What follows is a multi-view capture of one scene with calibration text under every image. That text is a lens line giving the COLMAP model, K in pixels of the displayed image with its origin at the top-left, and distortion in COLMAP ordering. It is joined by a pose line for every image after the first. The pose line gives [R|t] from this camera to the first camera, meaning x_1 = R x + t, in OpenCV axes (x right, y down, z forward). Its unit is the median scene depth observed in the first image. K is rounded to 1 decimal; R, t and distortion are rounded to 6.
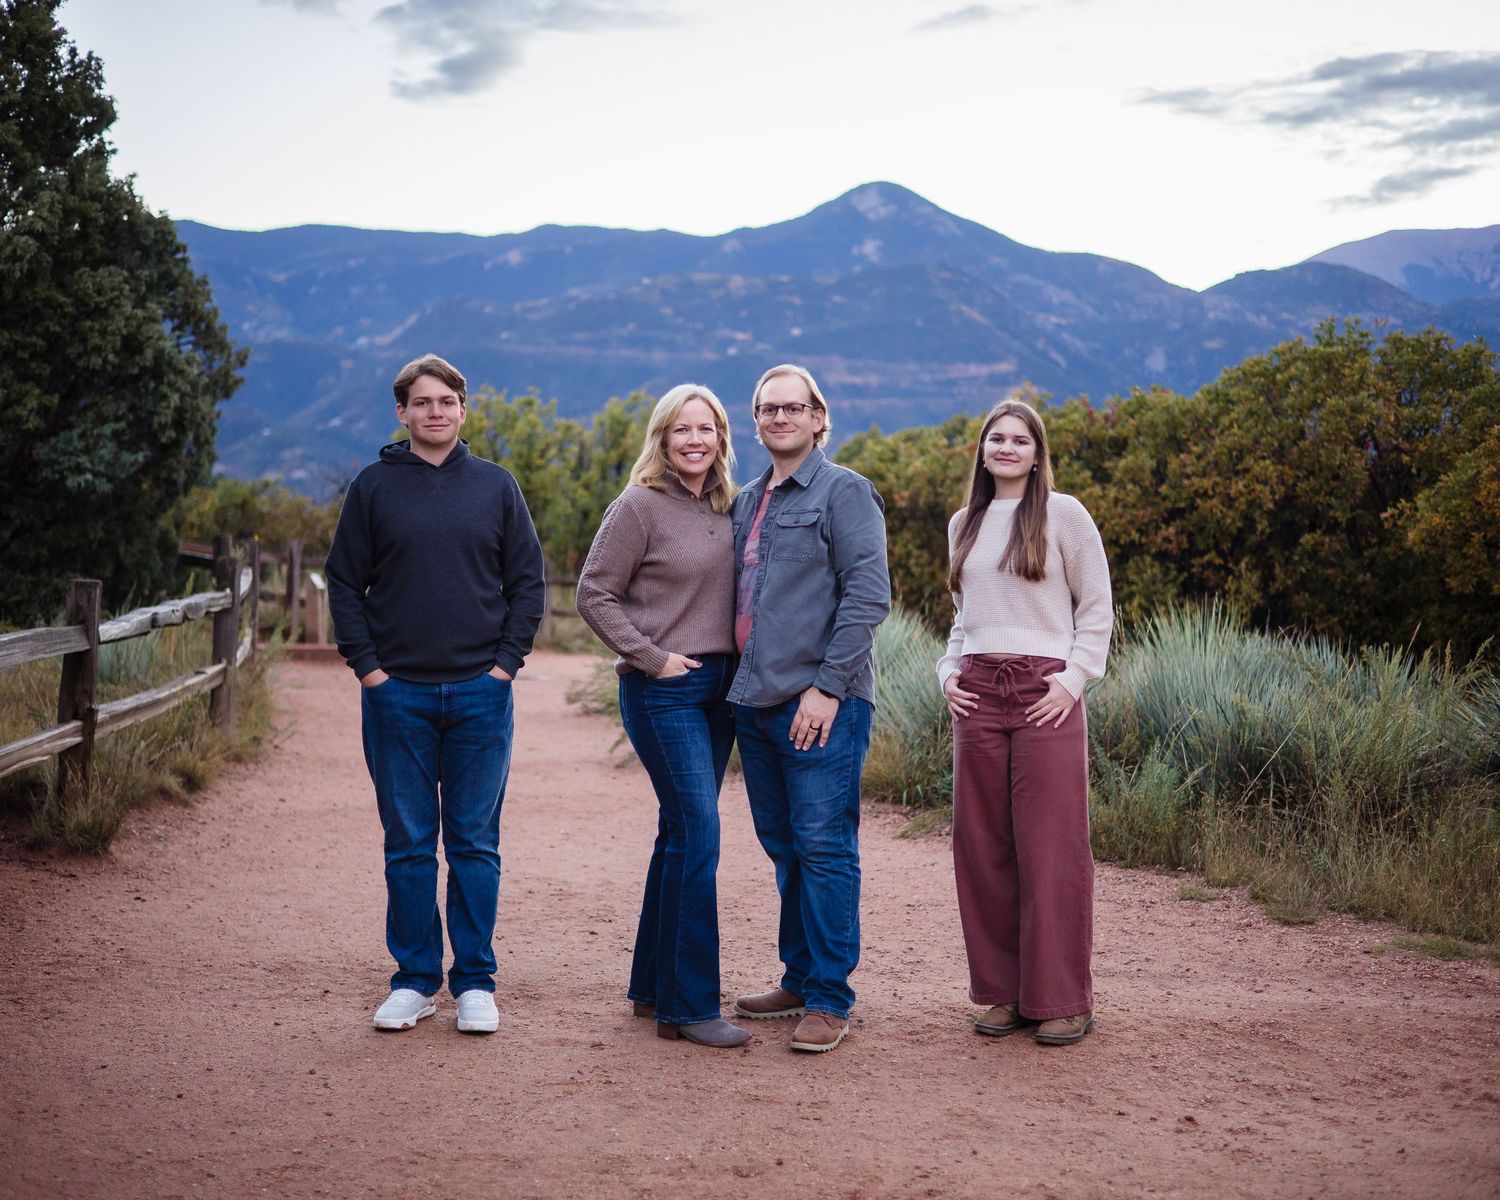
lens RADIAL K [[2669.6, 0, 748.3], [0, 2669.6, 608.1], [0, 0, 1]] dist [0.019382, 0.000000]
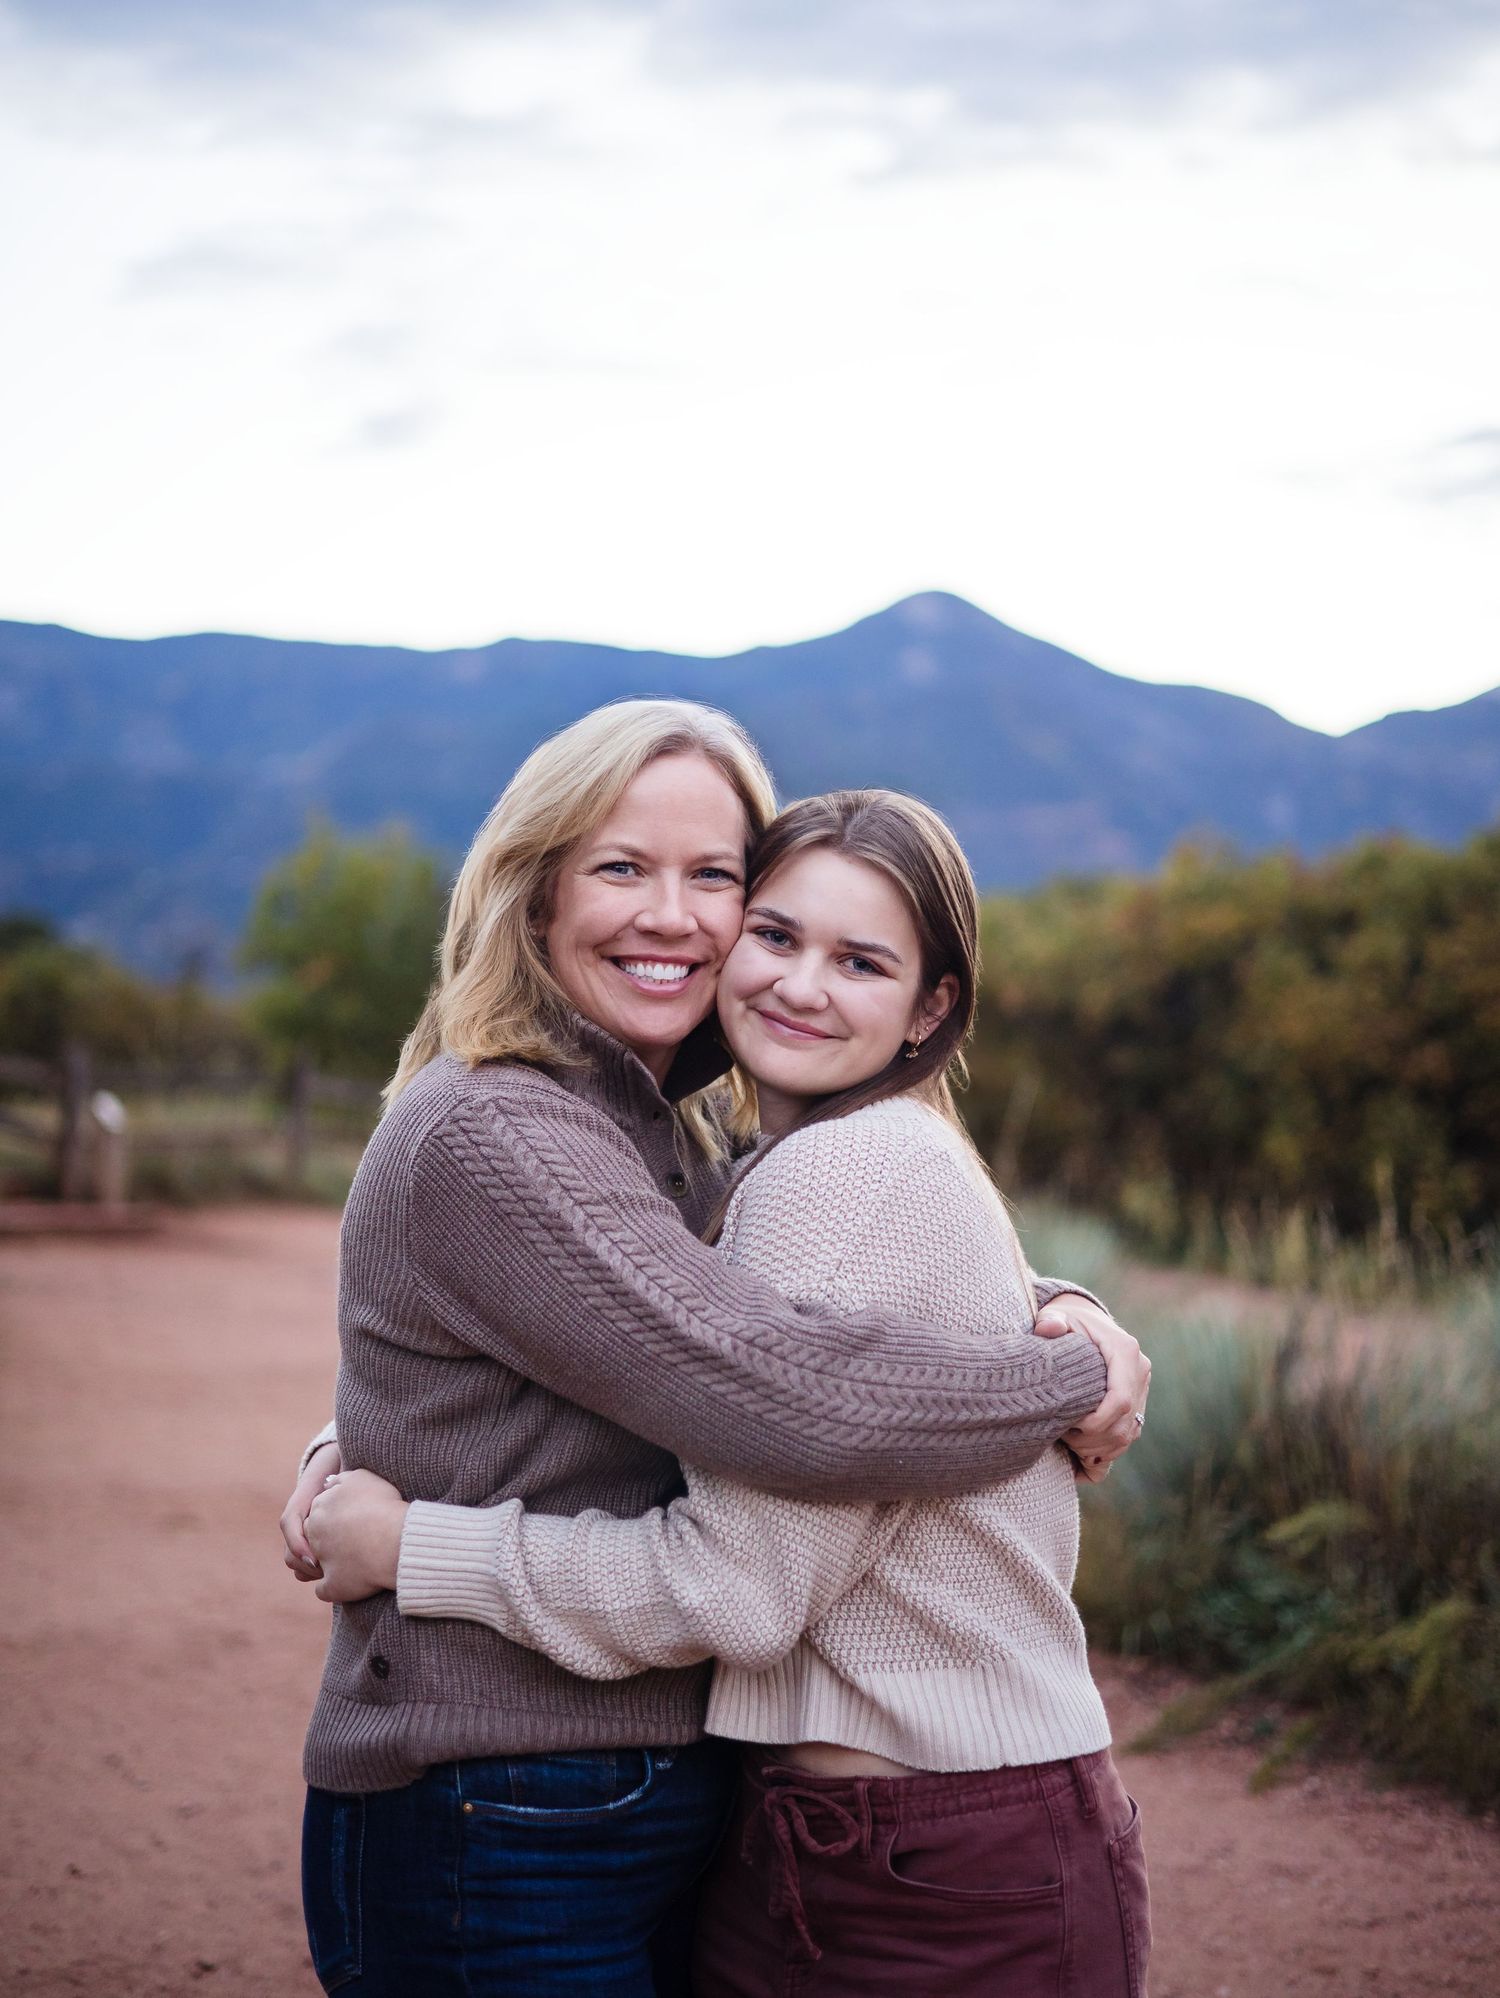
lens RADIAL K [[3316.2, 0, 728.5], [0, 3316.2, 987.6], [0, 0, 1]] dist [0.014820, 0.000000]
pose [[0.999836, 0.015781, -0.008909, -0.007112], [-0.016104, 0.999166, -0.037530, -0.015675], [0.008309, 0.037667, 0.999256, 0.251422]]
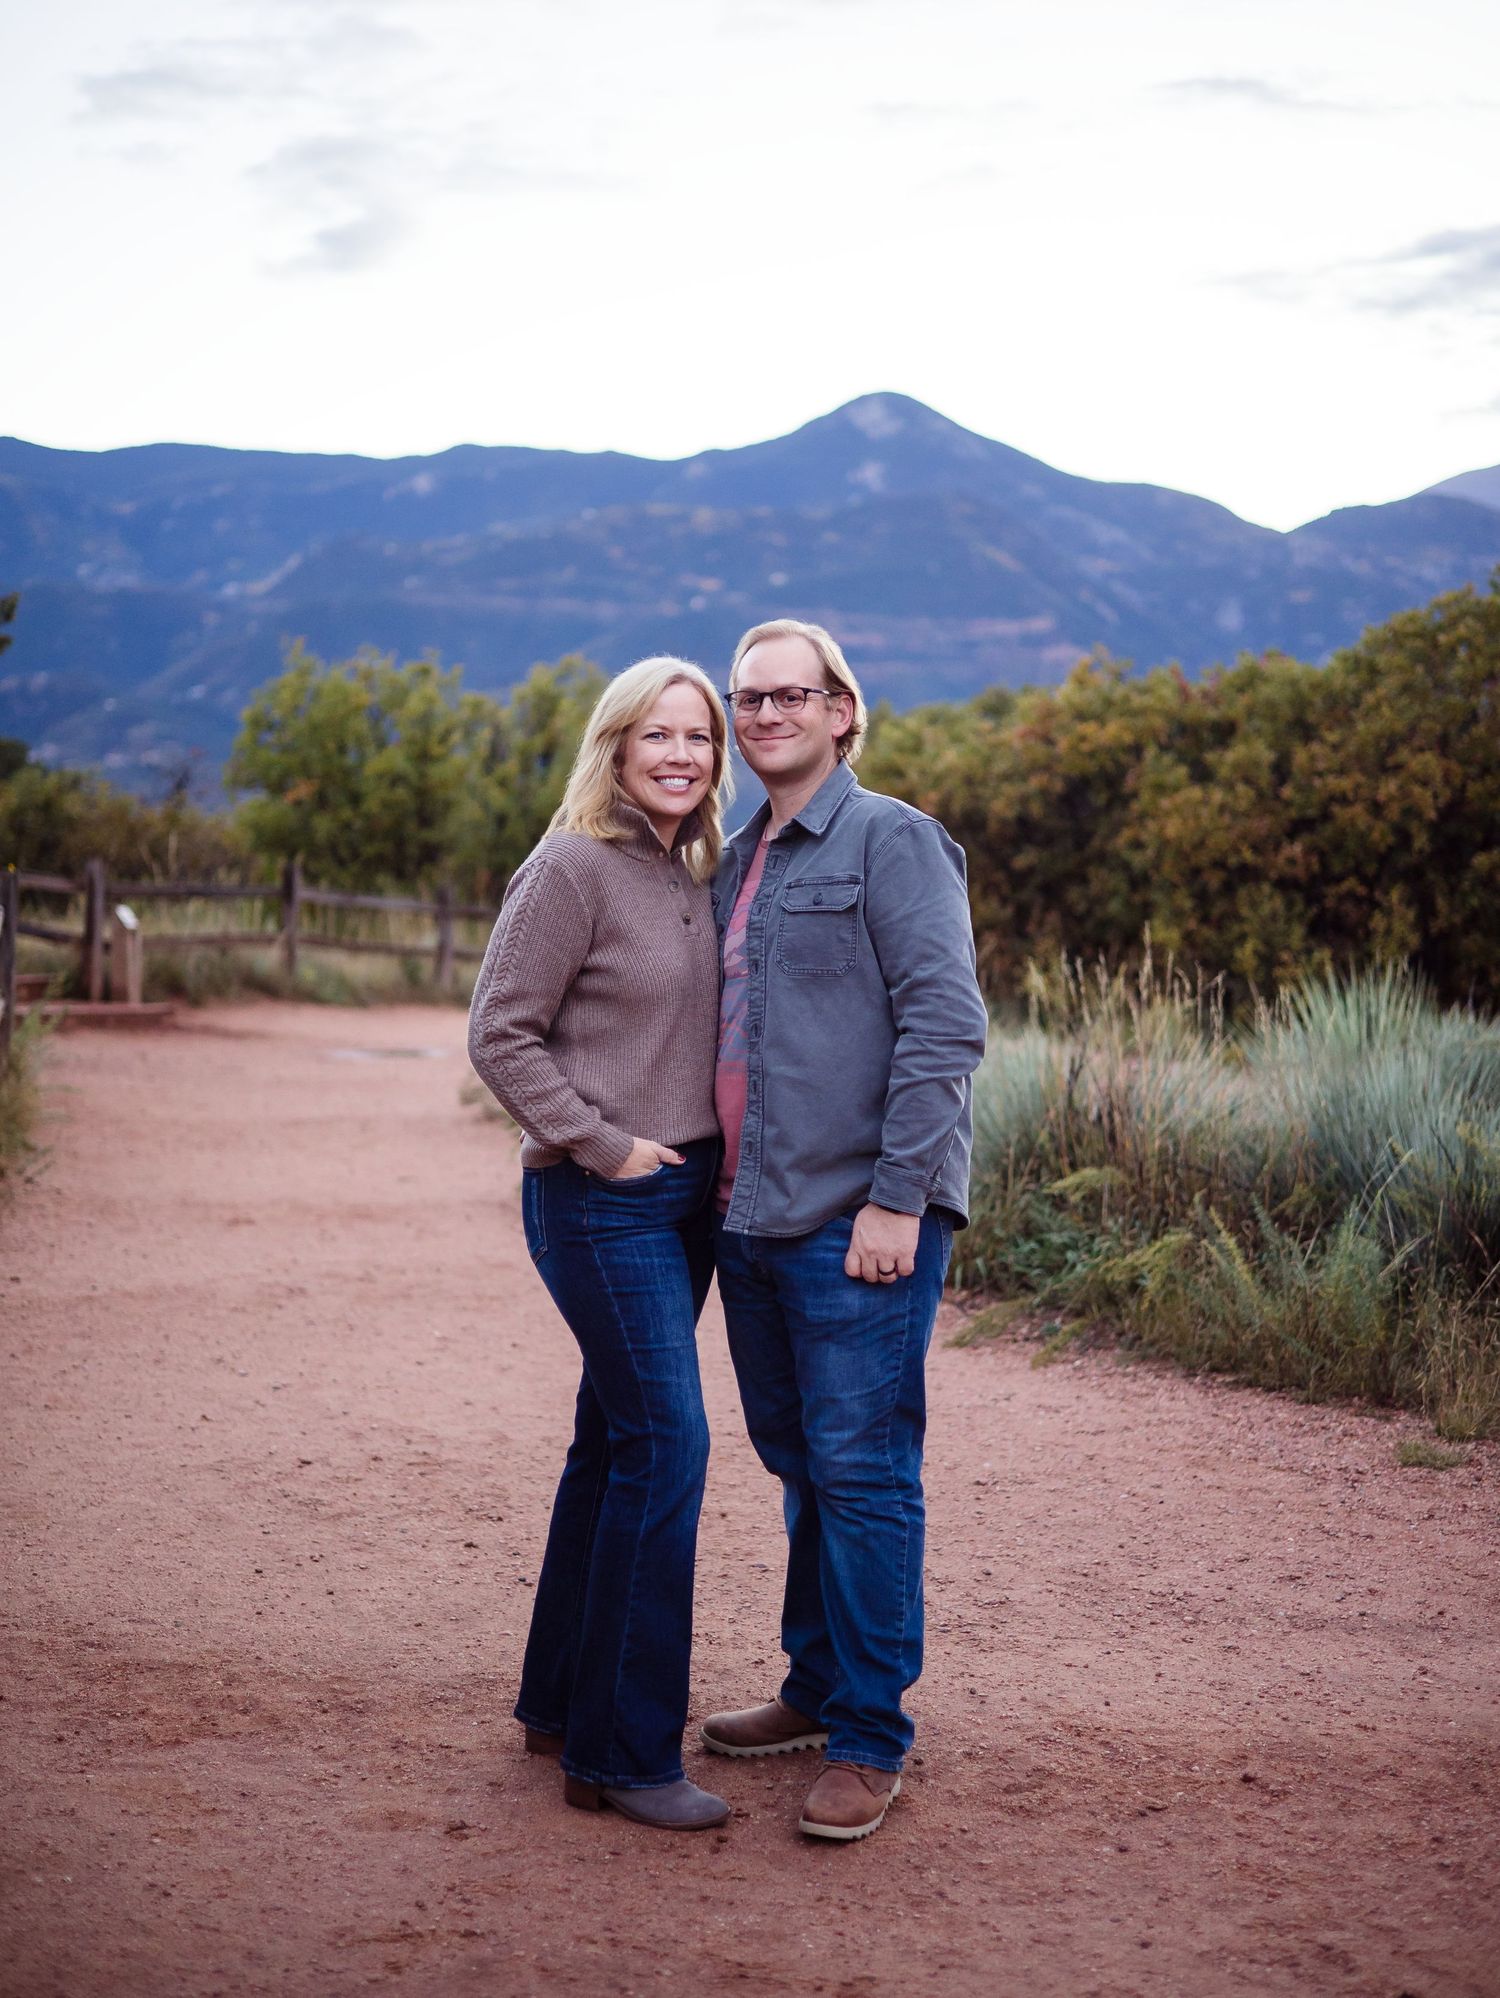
lens RADIAL K [[3316.2, 0, 758.1], [0, 3316.2, 1002.7], [0, 0, 1]] dist [0.014820, 0.000000]
pose [[0.999925, 0.000942, 0.012202, -0.000633], [-0.001232, 0.999717, 0.023764, -0.010611], [-0.012176, -0.023778, 0.999643, 0.117245]]
